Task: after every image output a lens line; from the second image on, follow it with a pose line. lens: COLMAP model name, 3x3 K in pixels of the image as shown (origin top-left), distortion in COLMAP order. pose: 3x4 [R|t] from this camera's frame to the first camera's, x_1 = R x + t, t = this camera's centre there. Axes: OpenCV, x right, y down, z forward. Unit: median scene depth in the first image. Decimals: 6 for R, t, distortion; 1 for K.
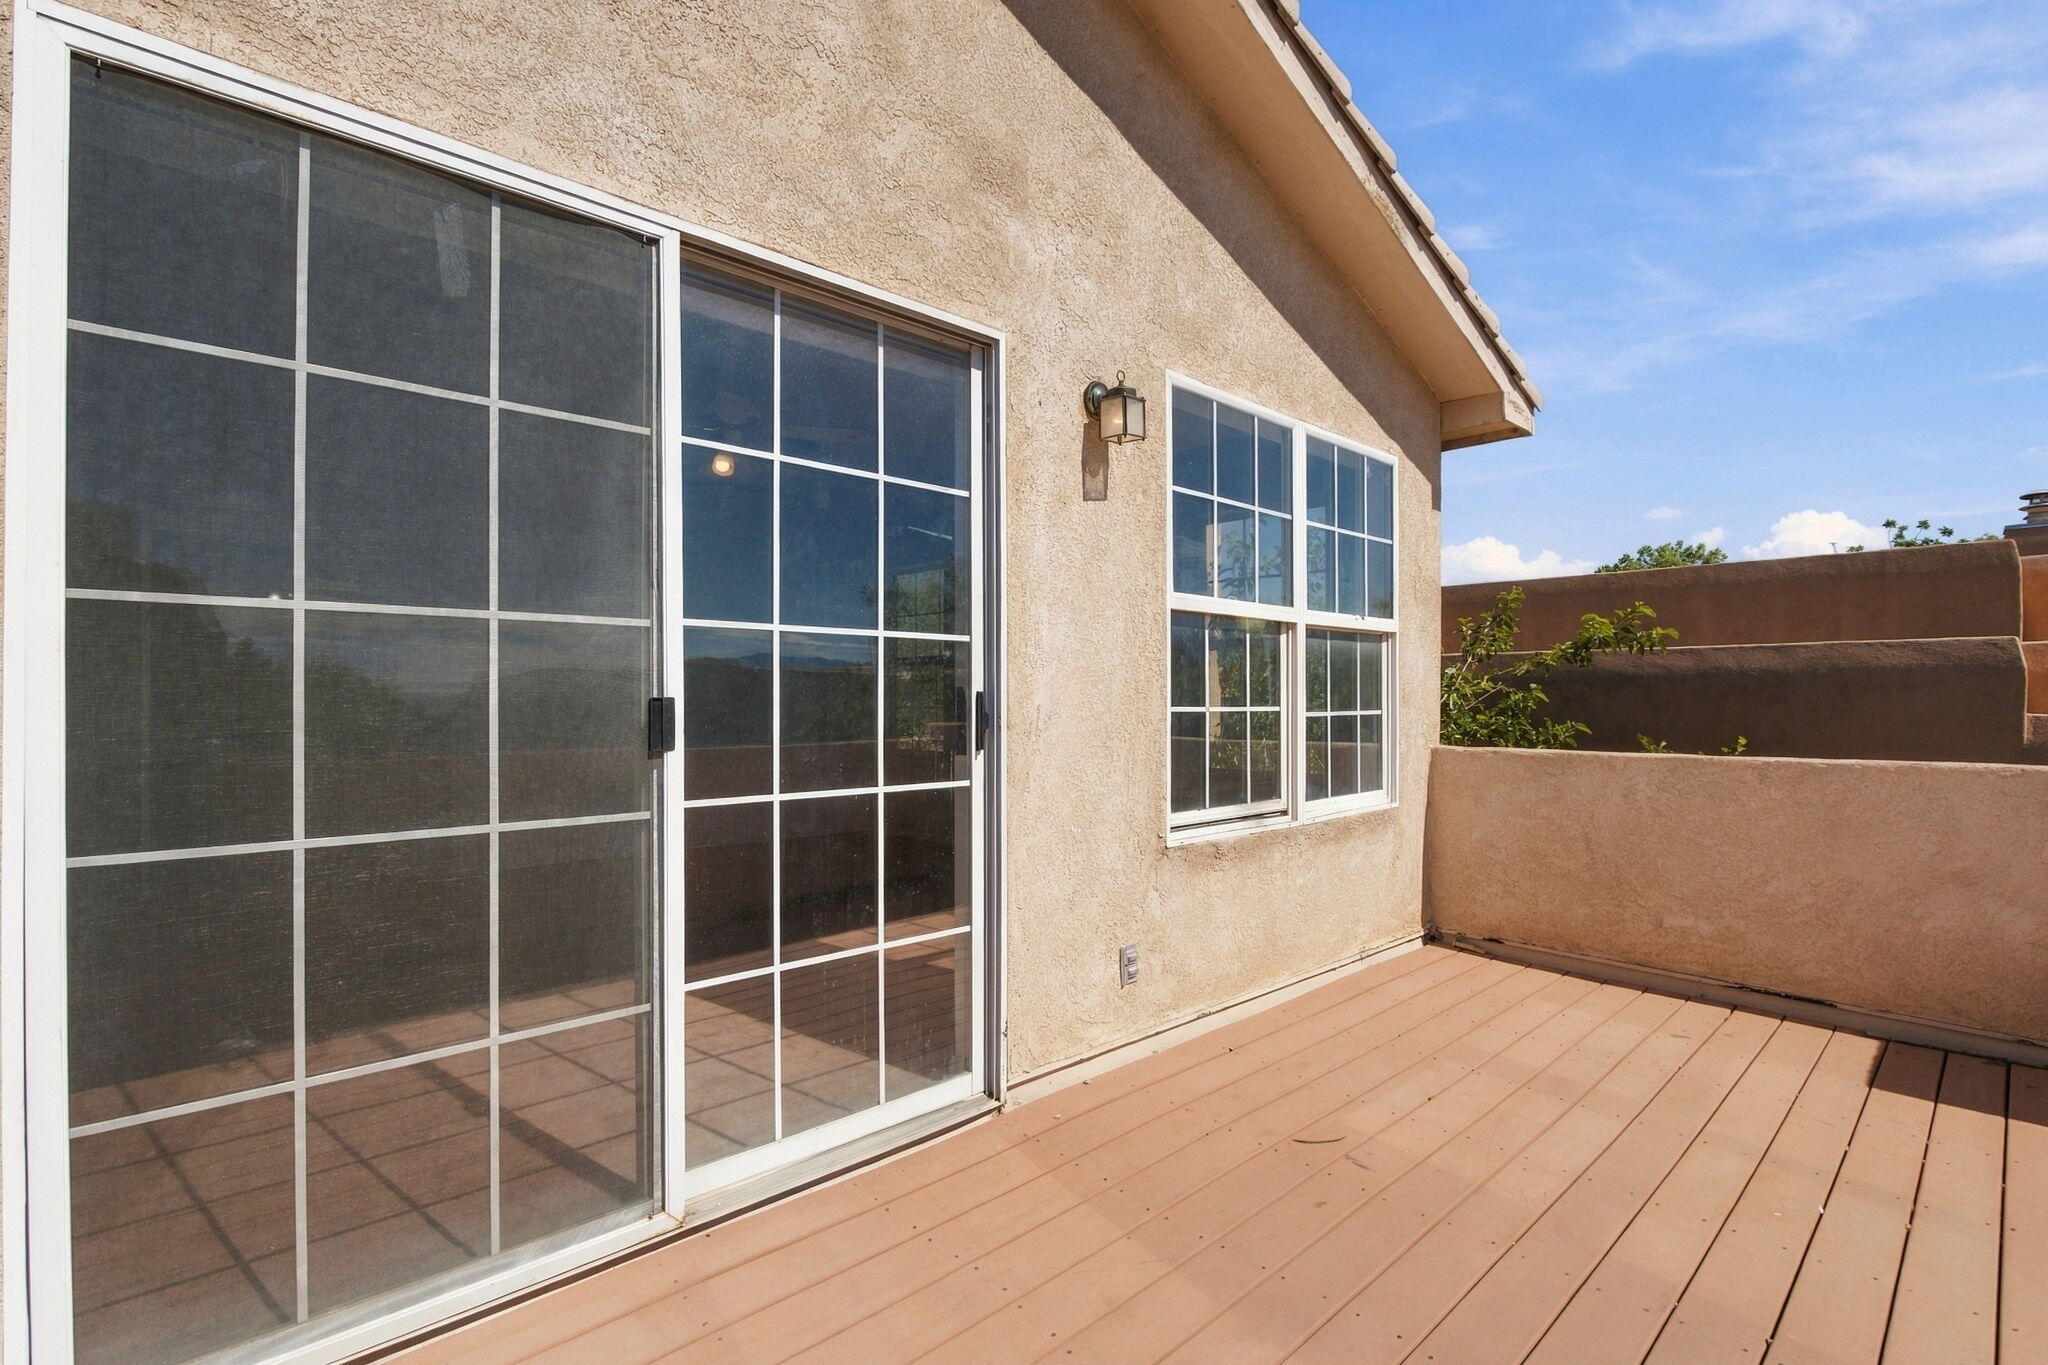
lens RADIAL K [[925.4, 0, 1032.8], [0, 925.4, 690.2], [0, 0, 1]] dist [-0.014996, 0.001590]
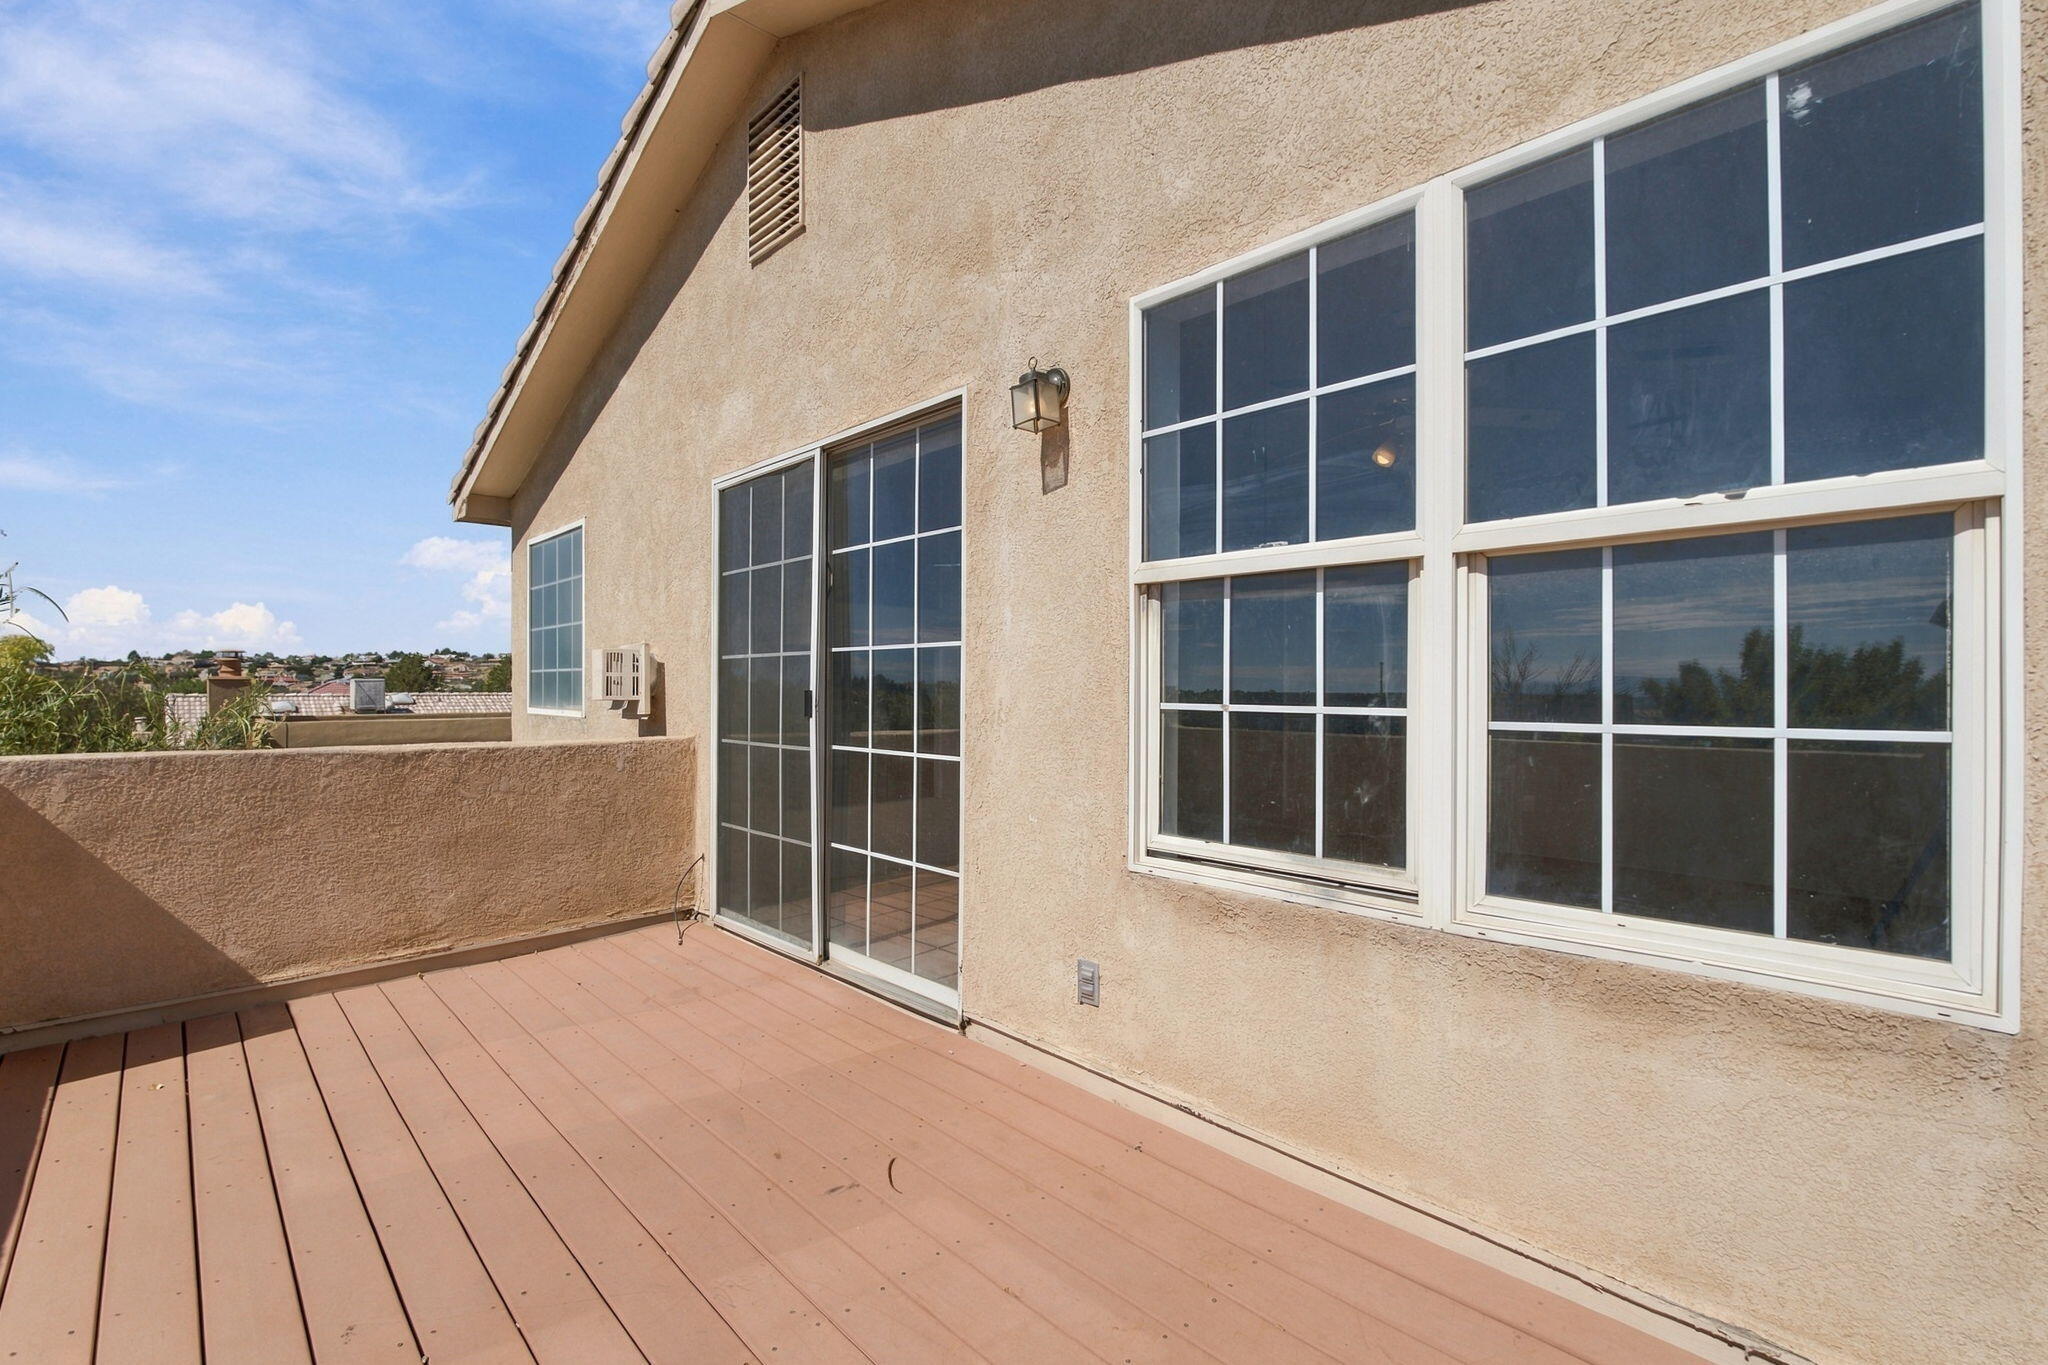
lens RADIAL K [[925.4, 0, 1021.1], [0, 925.4, 680.5], [0, 0, 1]] dist [-0.014996, 0.001590]
pose [[0.005538, -0.006405, -0.999964, 1.027380], [0.010190, 0.999928, -0.006349, 0.002579], [0.999933, -0.010155, 0.005603, 0.937878]]
